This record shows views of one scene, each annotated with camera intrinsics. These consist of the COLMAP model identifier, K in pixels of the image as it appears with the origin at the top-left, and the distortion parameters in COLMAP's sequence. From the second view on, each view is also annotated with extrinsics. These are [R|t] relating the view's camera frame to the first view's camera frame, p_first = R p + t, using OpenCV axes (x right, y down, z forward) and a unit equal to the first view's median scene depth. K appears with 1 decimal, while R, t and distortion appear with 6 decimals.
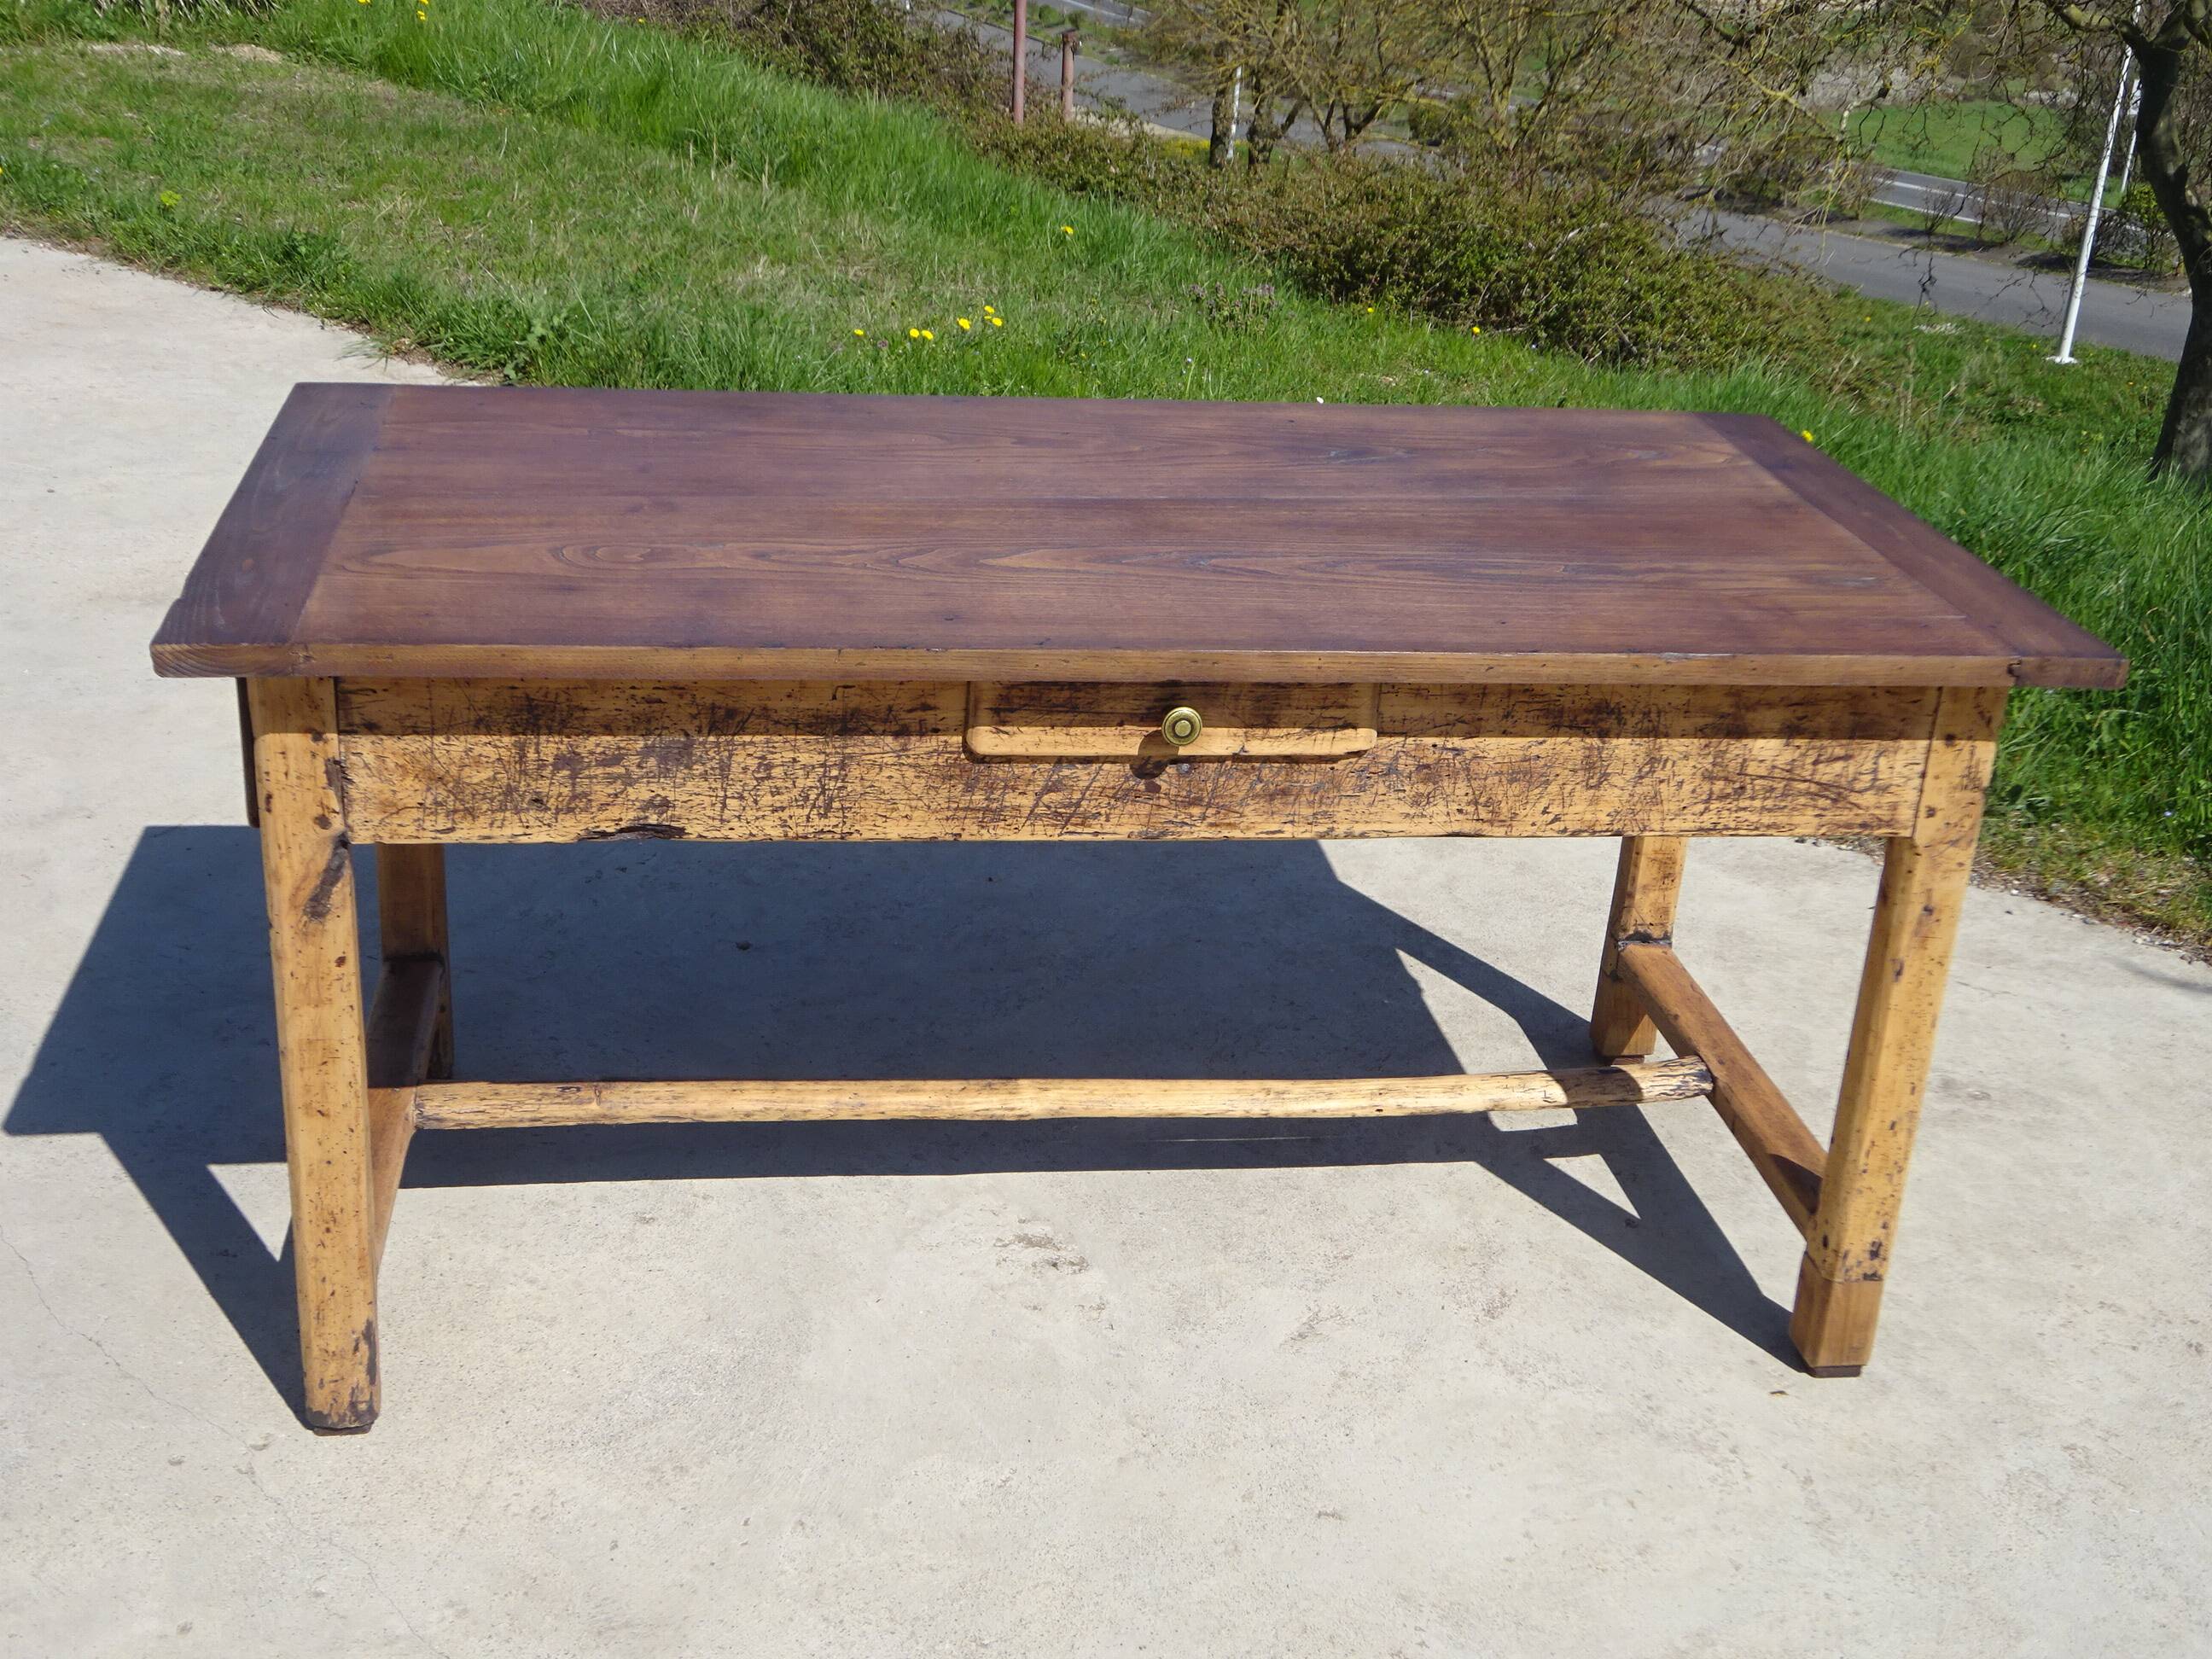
lens RADIAL K [[2573.3, 0, 1121.7], [0, 2573.3, 832.8], [0, 0, 1]] dist [0.044088, 0.000000]
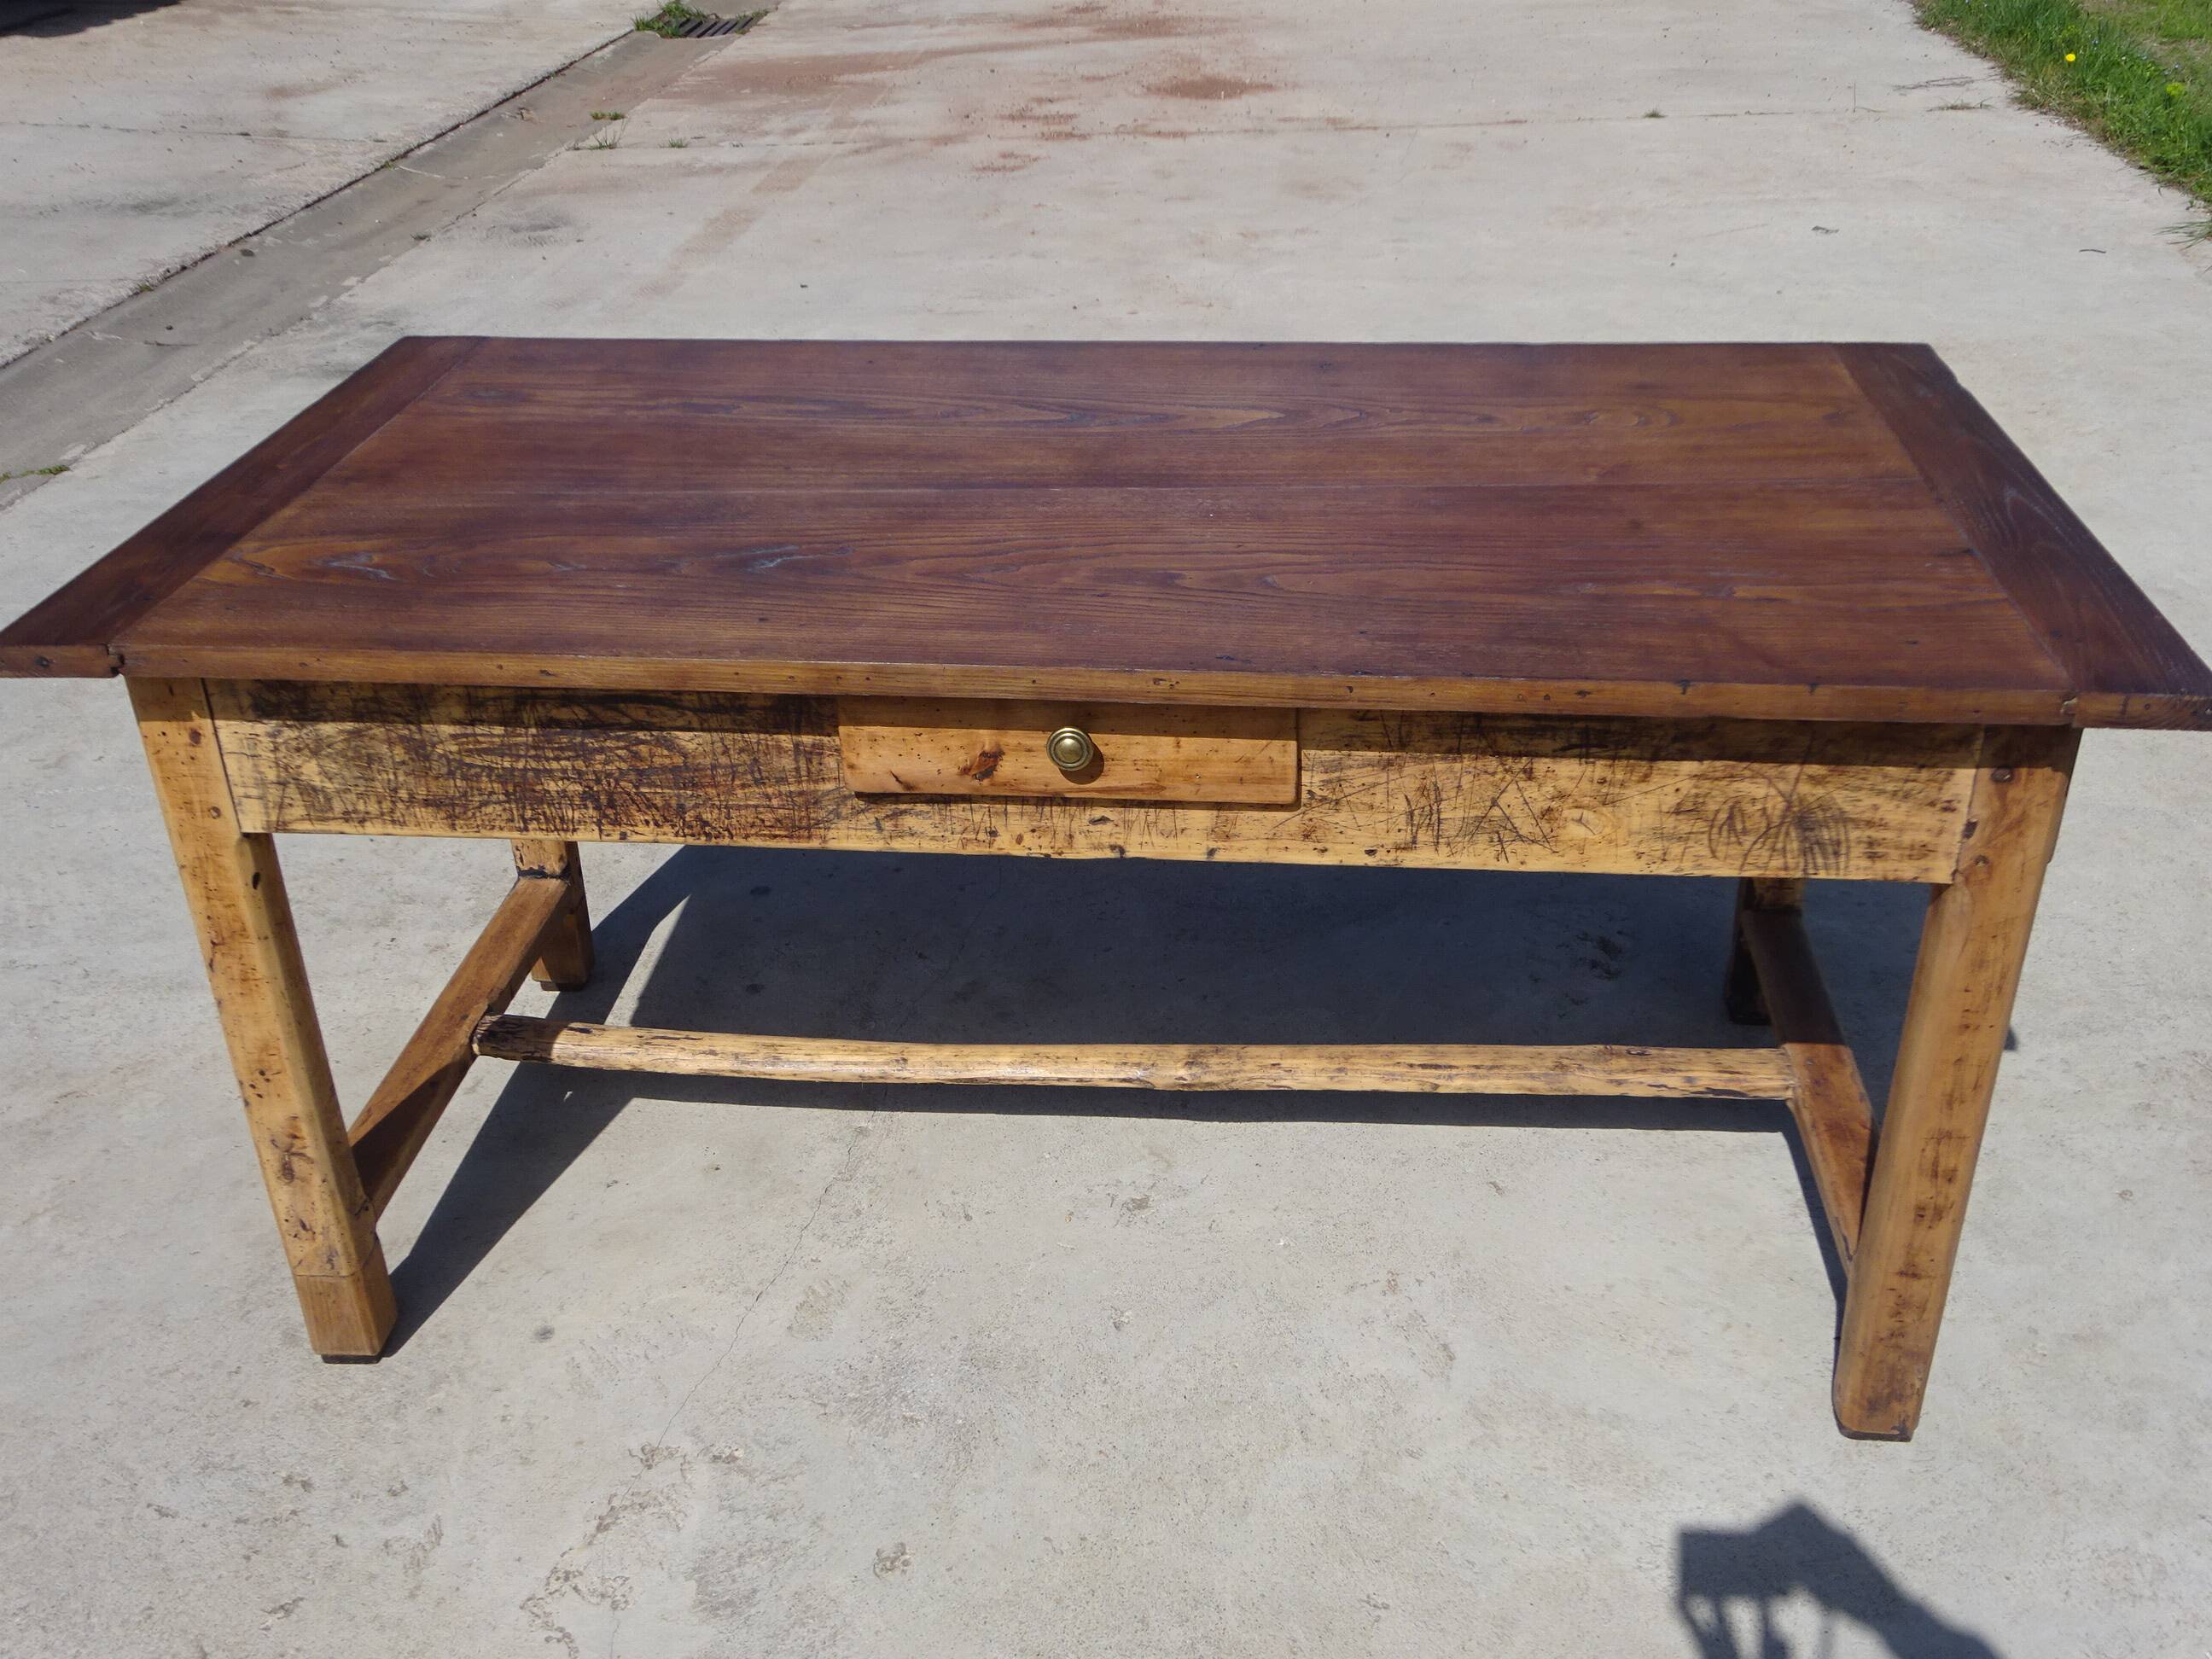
lens RADIAL K [[2132.7, 0, 1102.2], [0, 2132.7, 865.8], [0, 0, 1]] dist [0.046002, 0.000000]
pose [[-0.970271, -0.154876, 0.185976, -0.178754], [0.057989, 0.597277, 0.799936, -0.722765], [-0.234970, 0.786939, -0.570540, 1.692750]]
